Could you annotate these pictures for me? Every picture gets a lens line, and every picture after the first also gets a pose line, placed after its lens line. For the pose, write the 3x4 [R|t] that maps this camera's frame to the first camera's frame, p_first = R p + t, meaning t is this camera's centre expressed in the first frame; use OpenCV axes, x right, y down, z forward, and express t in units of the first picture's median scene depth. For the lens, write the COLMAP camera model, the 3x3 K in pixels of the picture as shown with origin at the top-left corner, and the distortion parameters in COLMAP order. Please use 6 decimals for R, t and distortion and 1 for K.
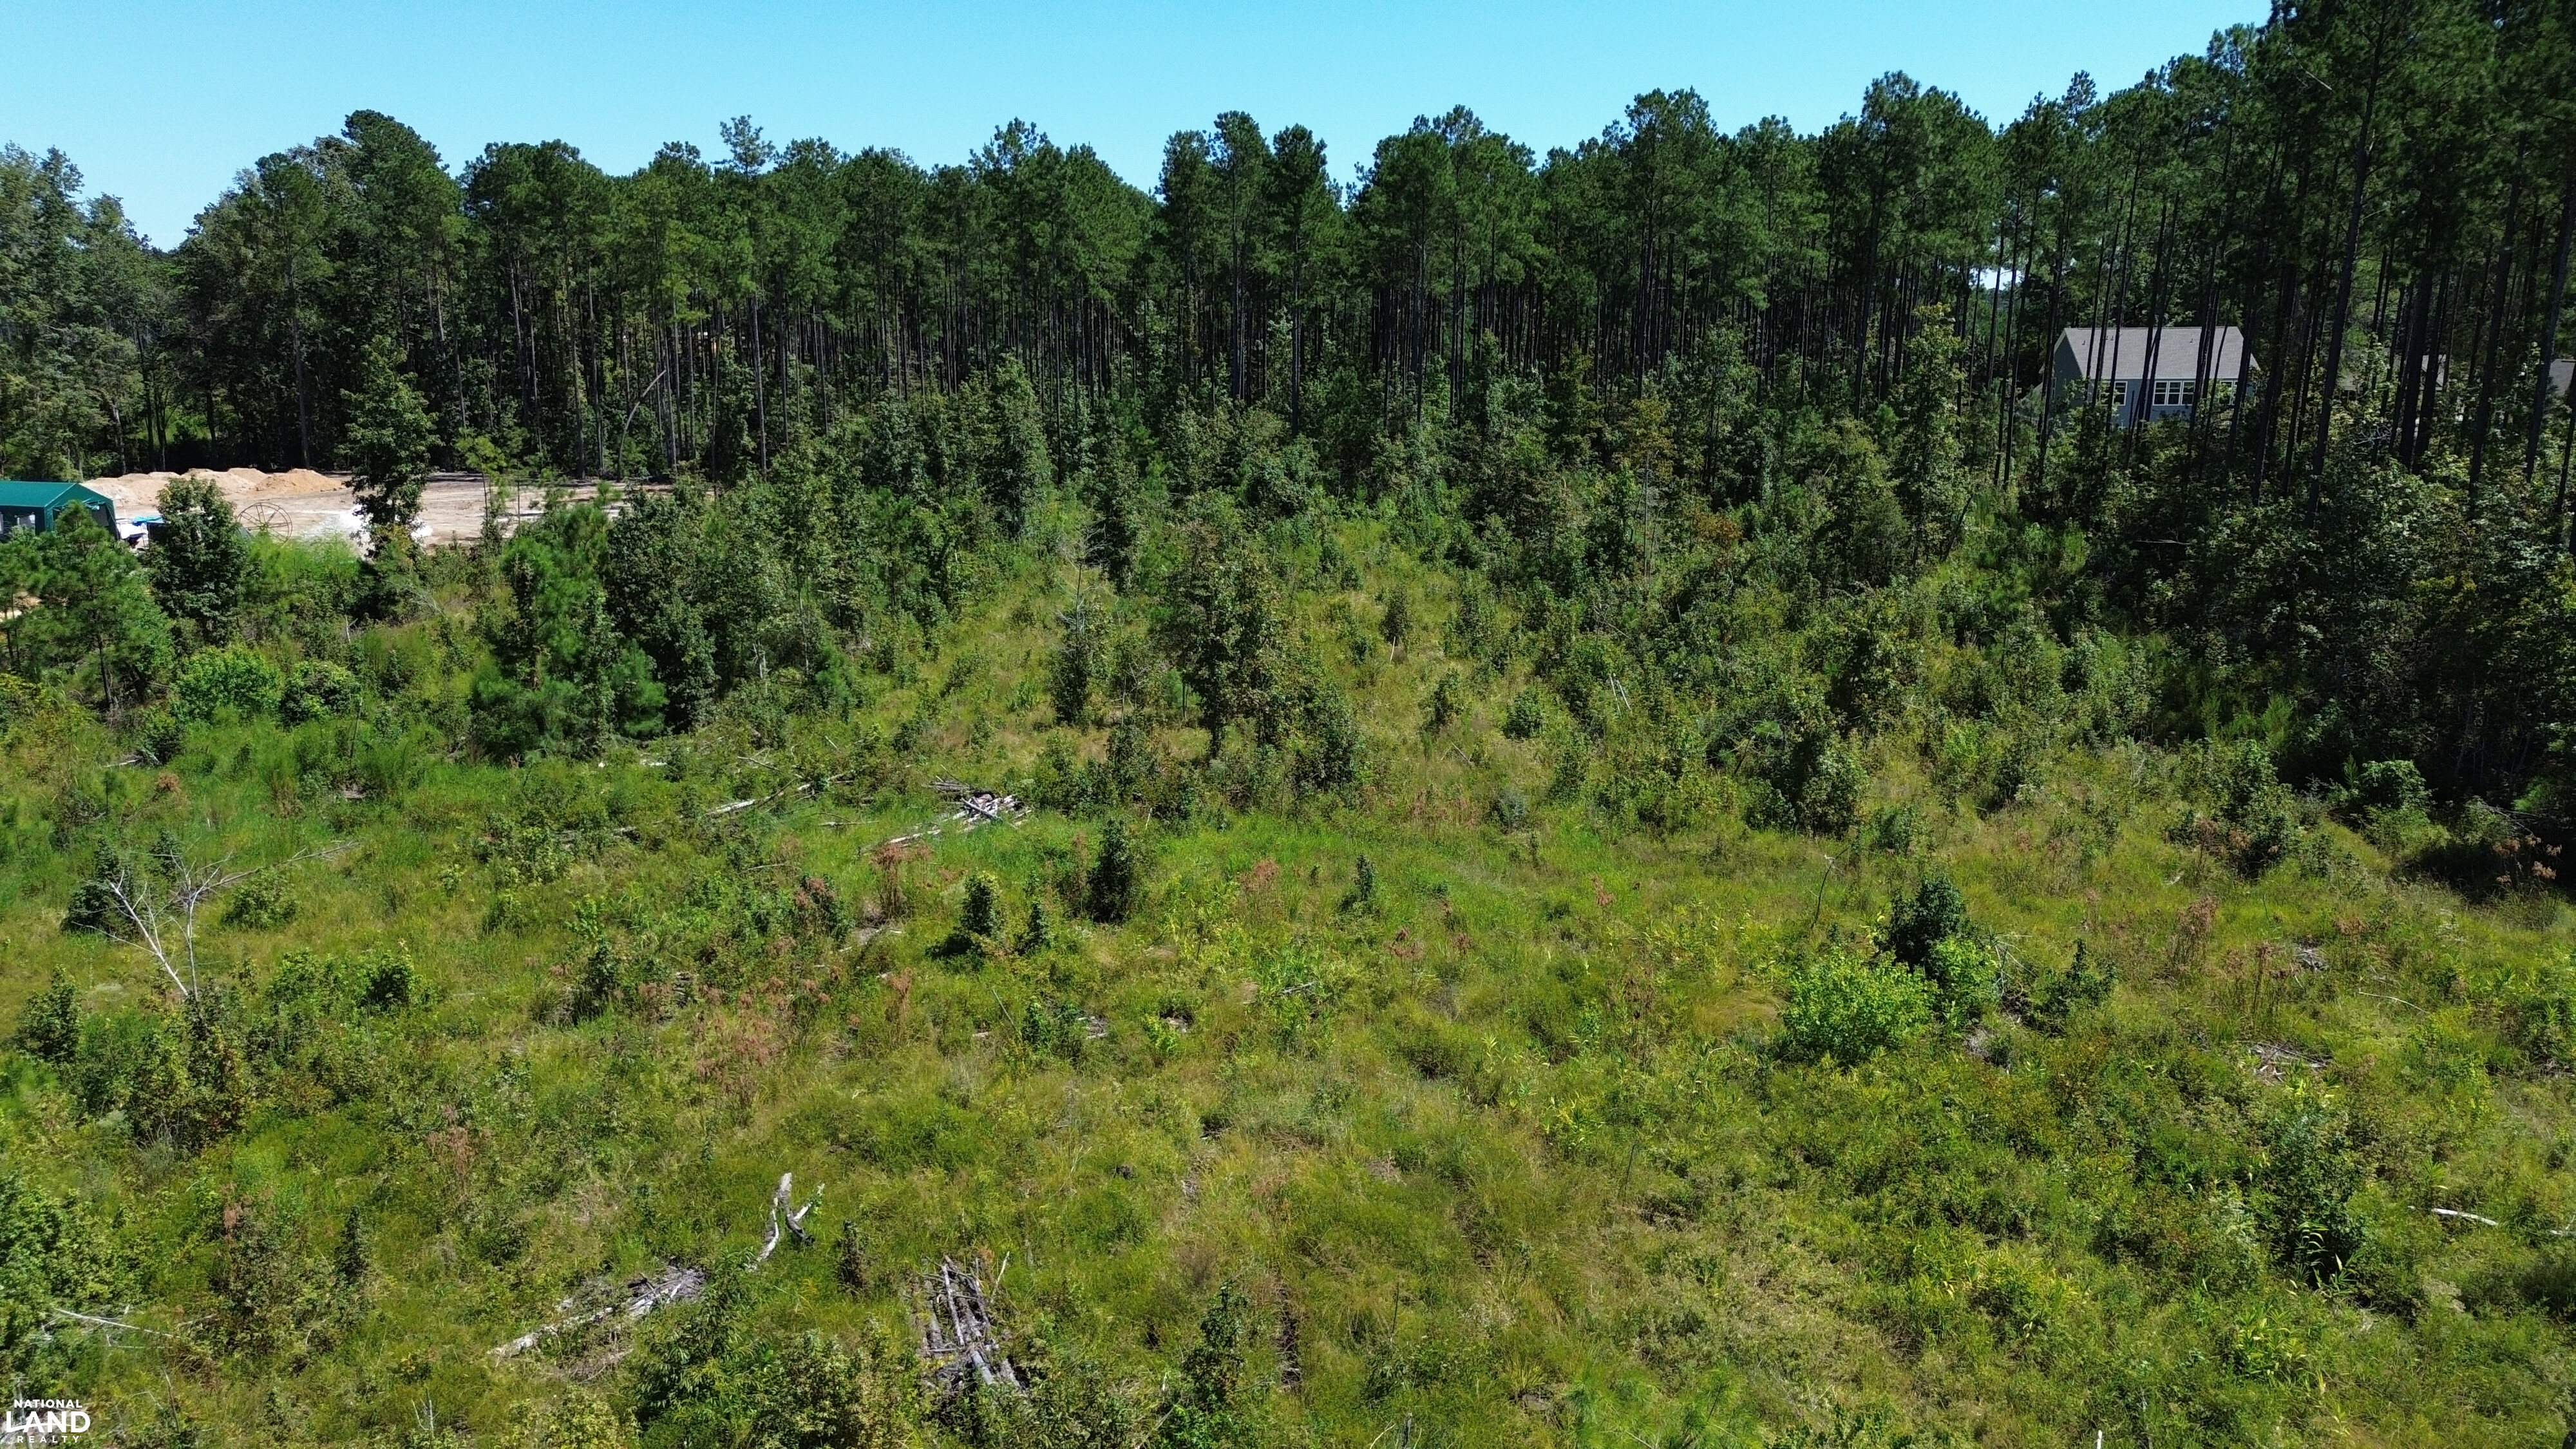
lens RADIAL K [[1876.1, 0, 1305.2], [0, 1876.1, 733.5], [0, 0, 1]] dist [0.053992, -0.041018]
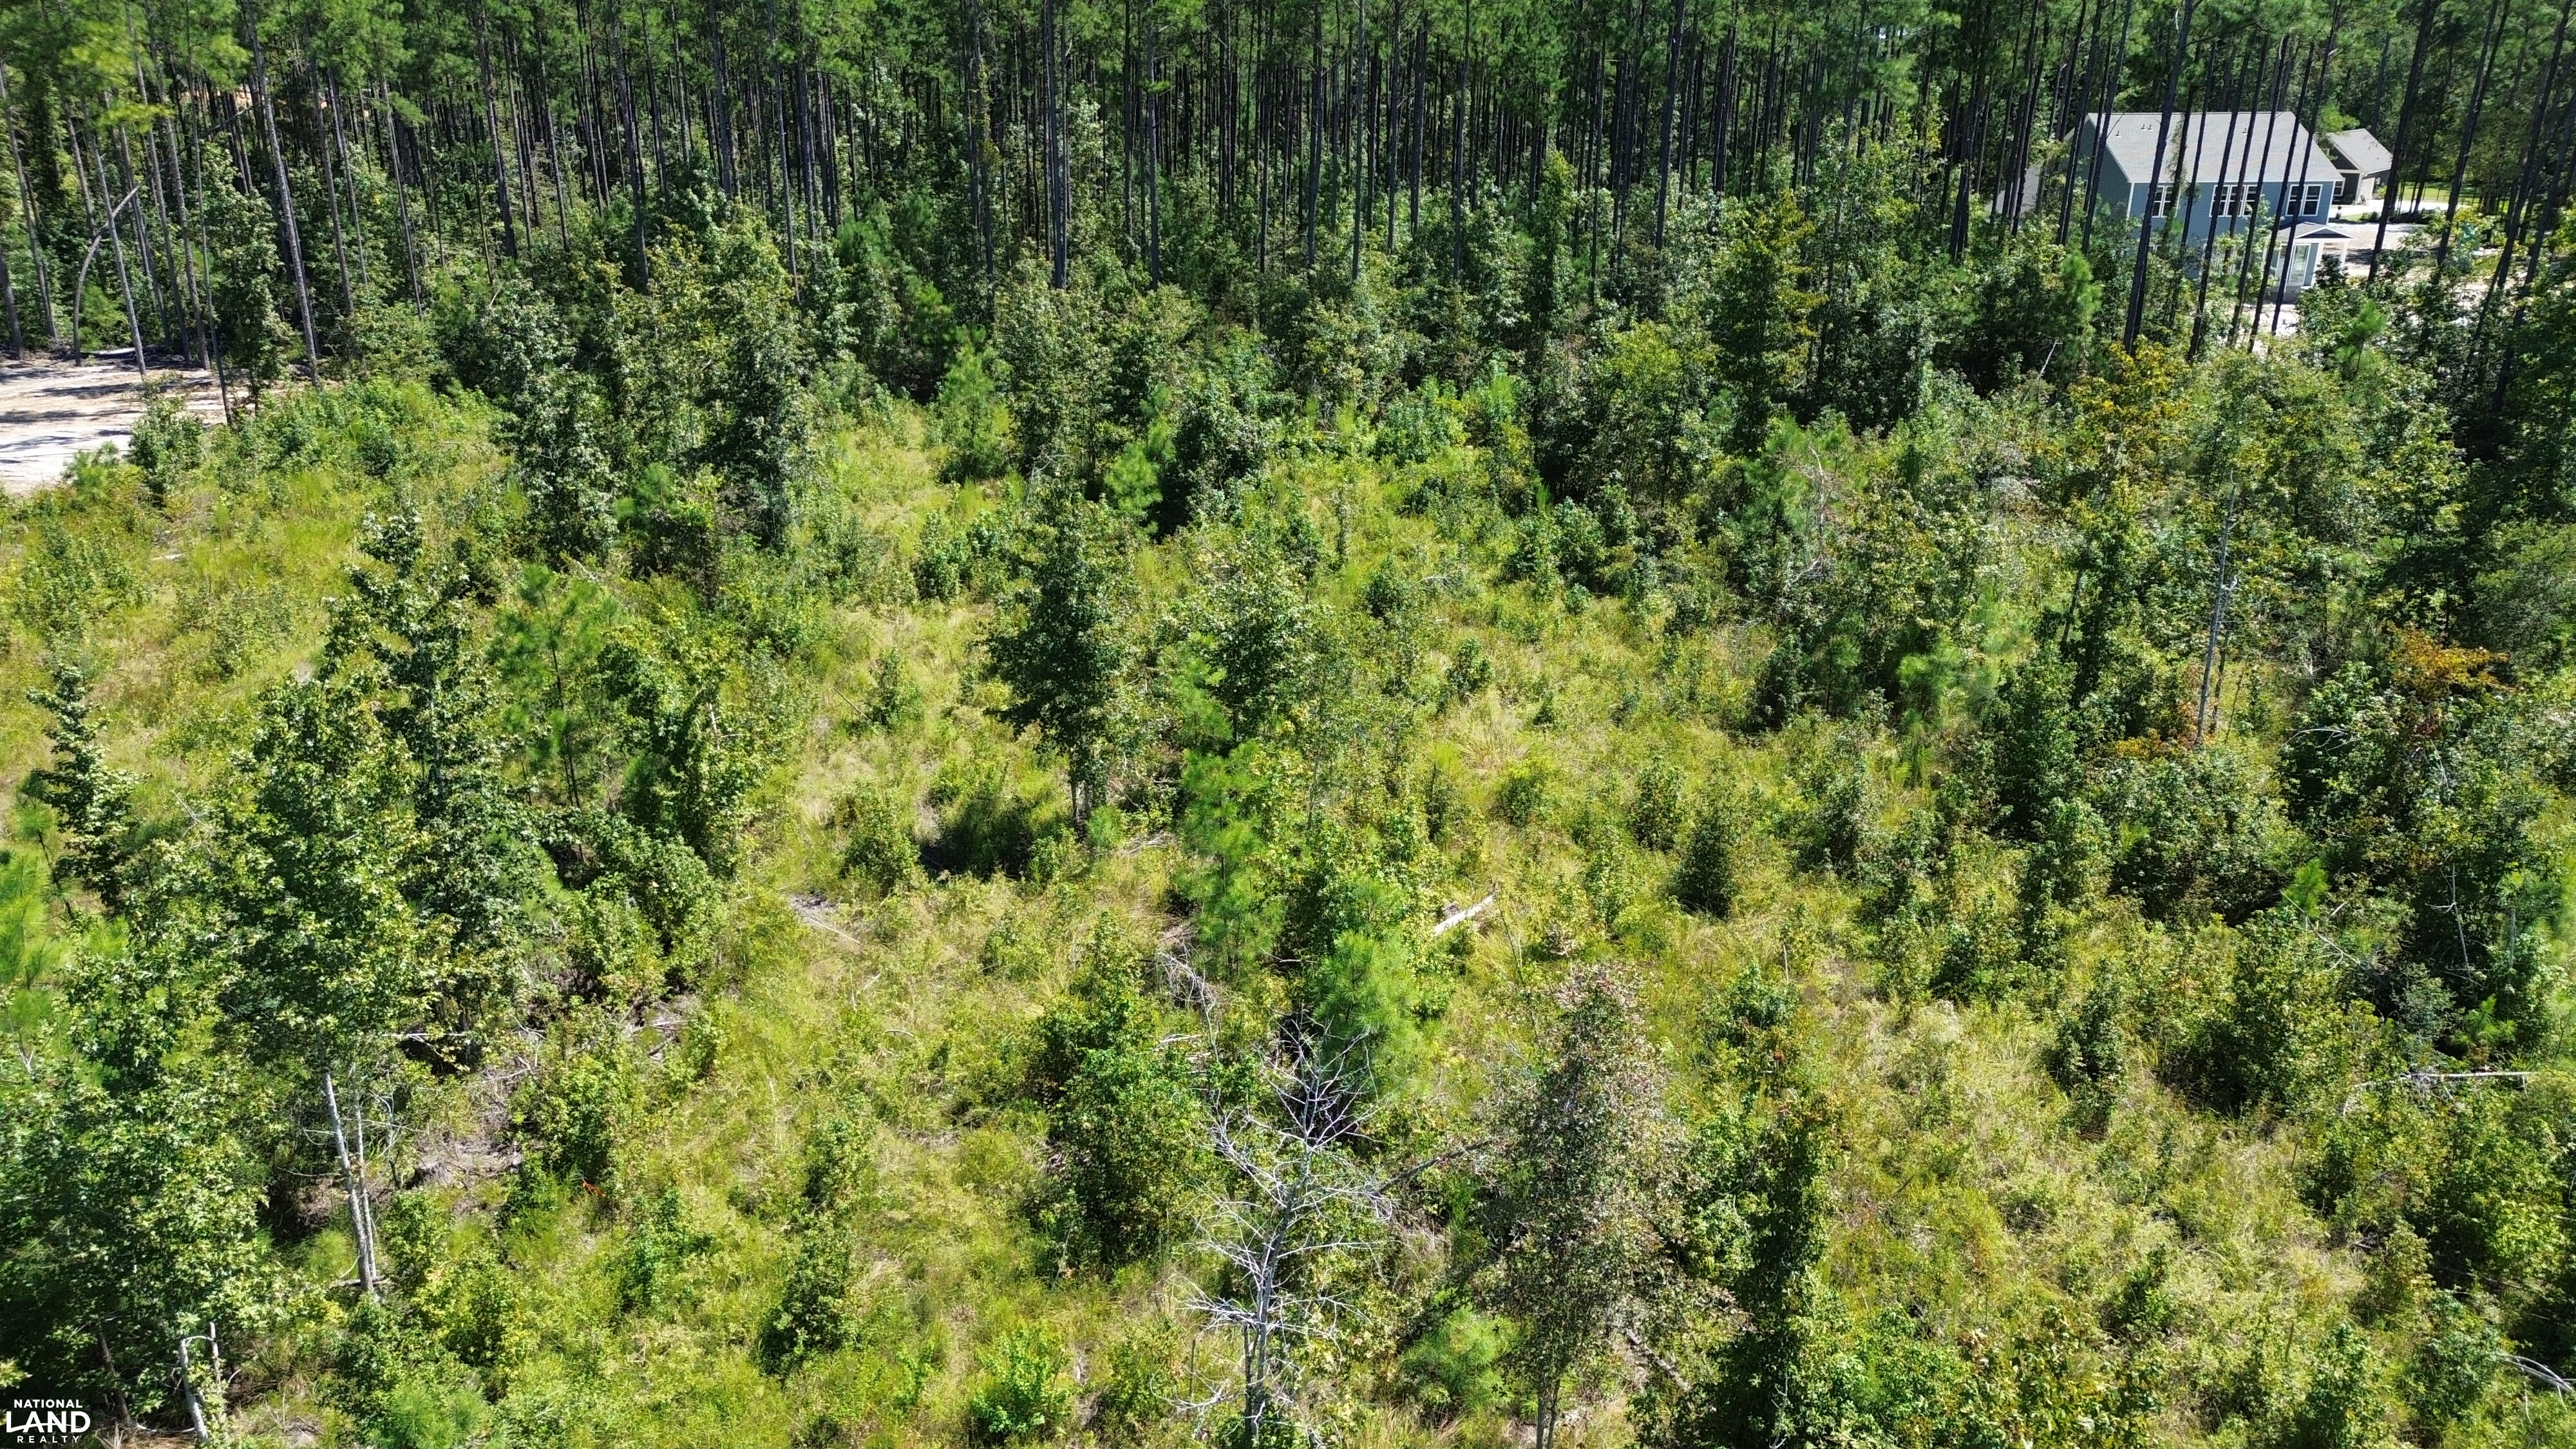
lens RADIAL K [[1876.1, 0, 1268.9], [0, 1876.1, 739.9], [0, 0, 1]] dist [0.053992, -0.041018]
pose [[0.987998, -0.049819, 0.146215, -0.089546], [0.030975, 0.991234, 0.128434, -0.106784], [-0.151332, -0.122364, 0.980880, 0.397763]]
